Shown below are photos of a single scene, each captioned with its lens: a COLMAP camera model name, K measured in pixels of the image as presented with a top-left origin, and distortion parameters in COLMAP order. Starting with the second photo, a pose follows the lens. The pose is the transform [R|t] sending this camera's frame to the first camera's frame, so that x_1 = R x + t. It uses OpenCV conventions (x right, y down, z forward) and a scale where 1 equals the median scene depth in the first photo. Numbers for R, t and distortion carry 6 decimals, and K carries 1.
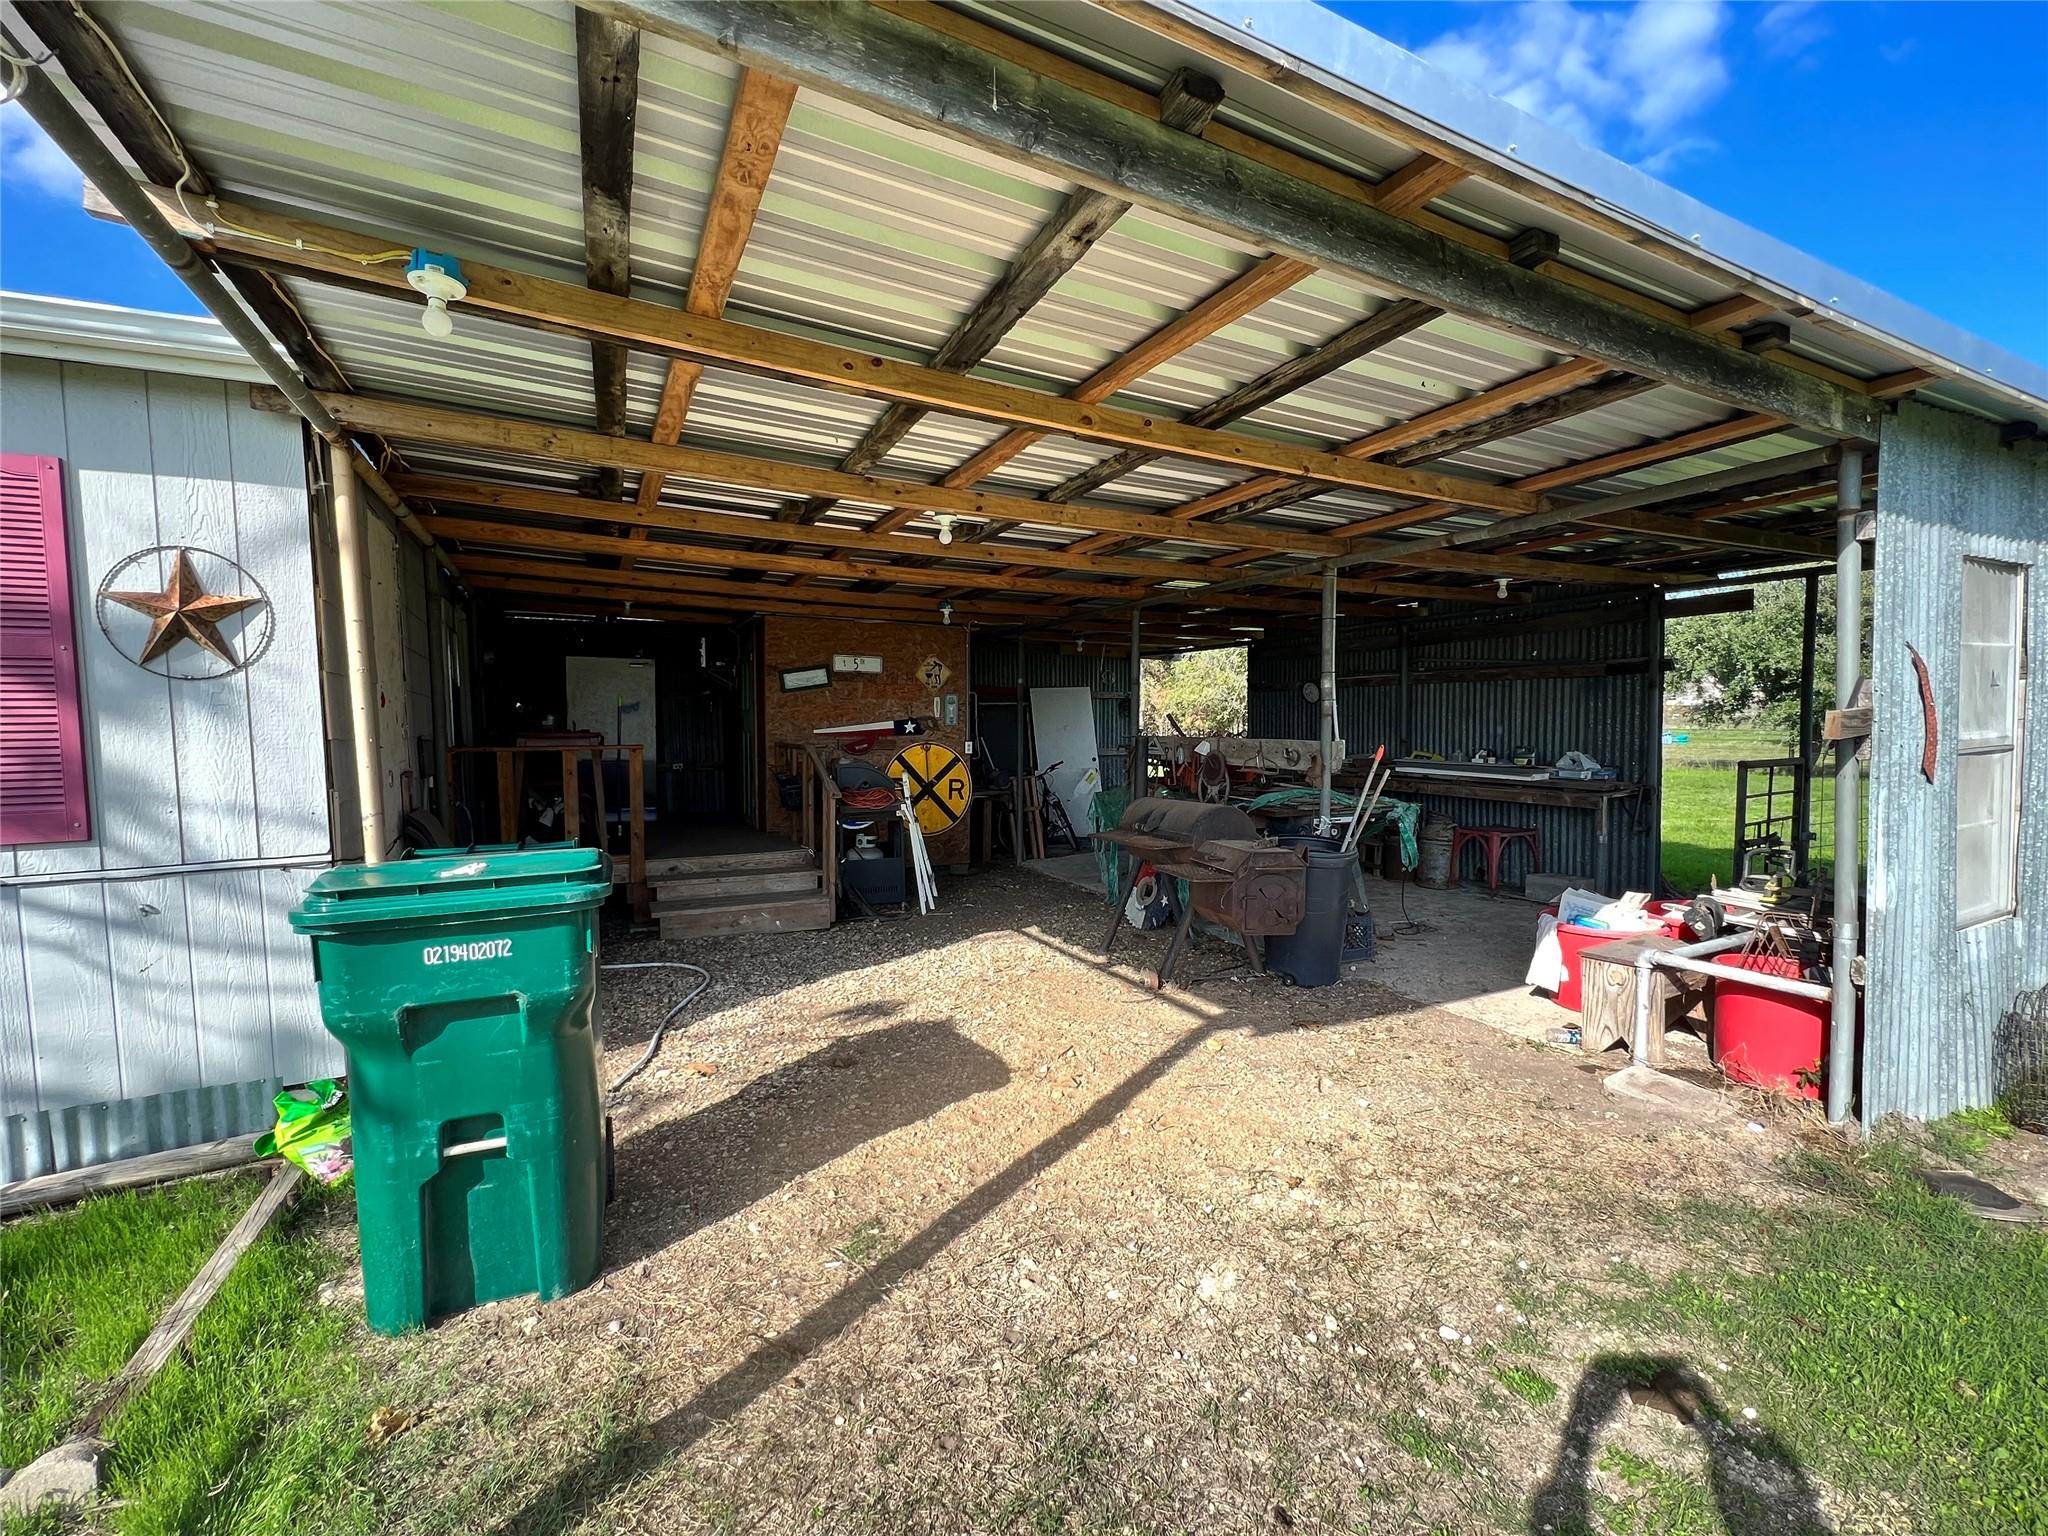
lens RADIAL K [[888.7, 0, 1024.0], [0, 888.7, 768.0], [0, 0, 1]] dist [-0.000402, -0.000050]
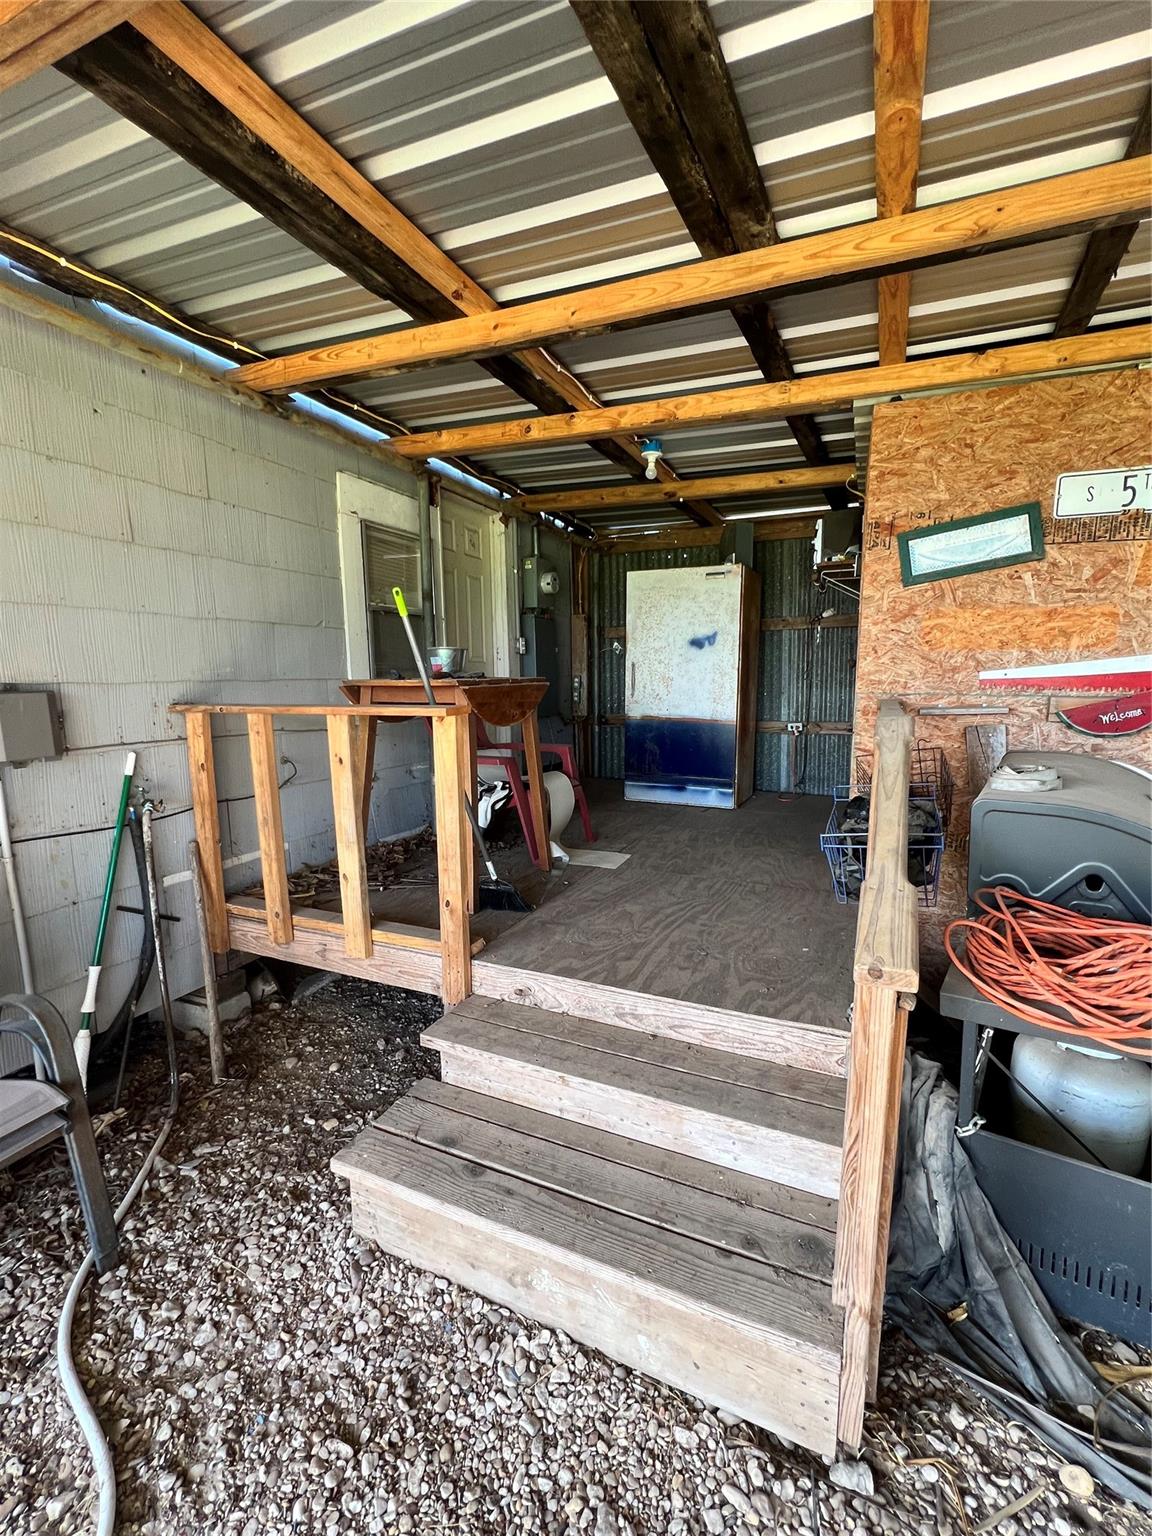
lens RADIAL K [[666.5, 0, 576.0], [0, 666.5, 768.0], [0, 0, 1]] dist [-0.000402, -0.000050]
pose [[0.624427, 0.106252, -0.773822, -0.196755], [-0.029968, 0.993234, 0.112197, -0.049734], [0.780508, -0.046869, 0.623387, 1.187172]]
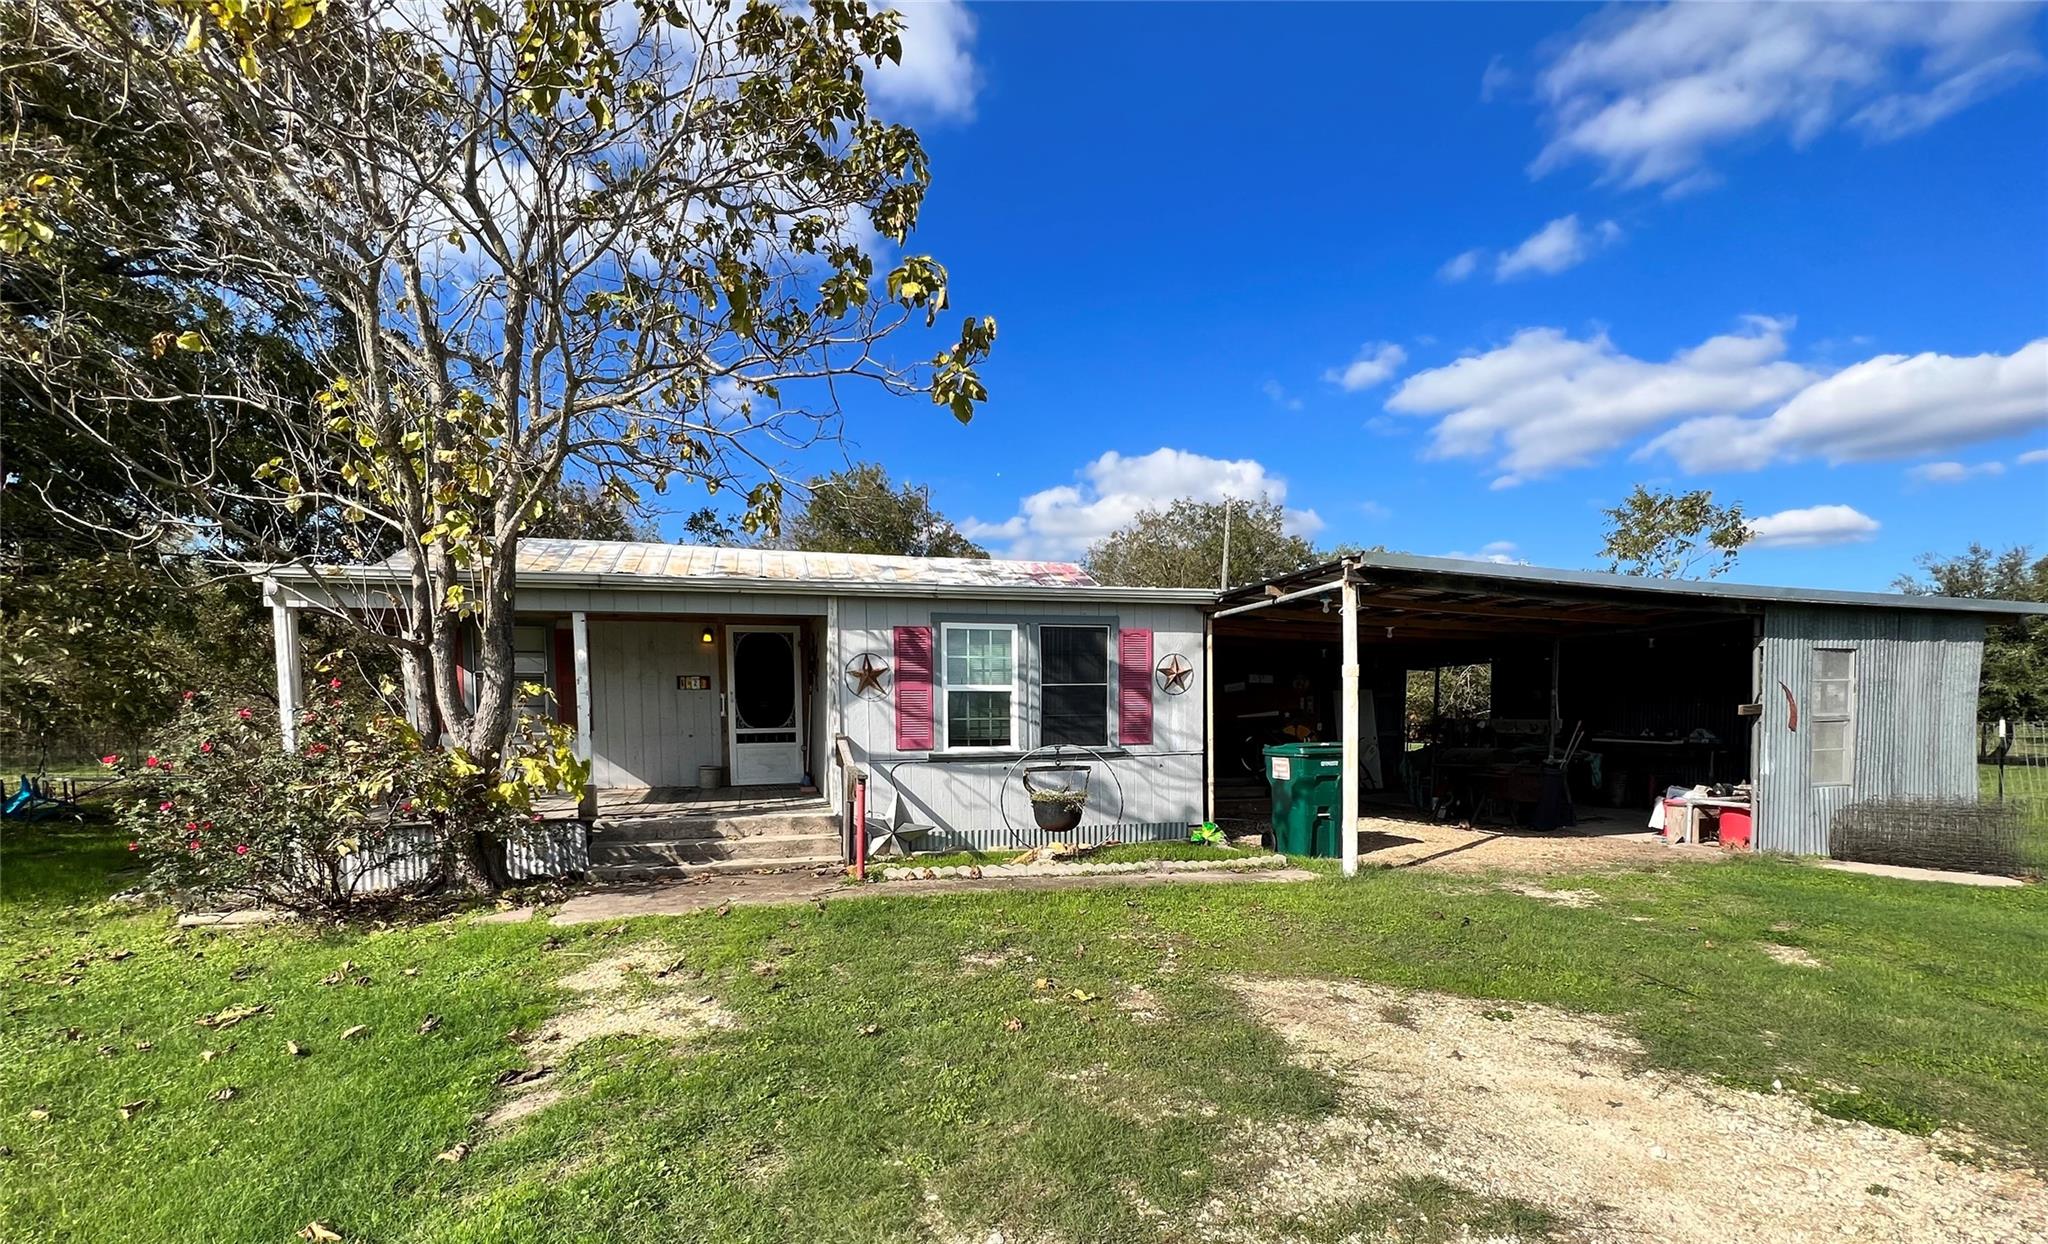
lens RADIAL K [[885.1, 0, 1031.6], [0, 885.1, 781.1], [0, 0, 1]] dist [0.002685, 0.000325]
pose [[0.982298, 0.018551, -0.186402, -0.559011], [-0.014853, 0.999664, 0.021220, 0.103853], [0.186733, -0.018076, 0.982244, -1.513771]]
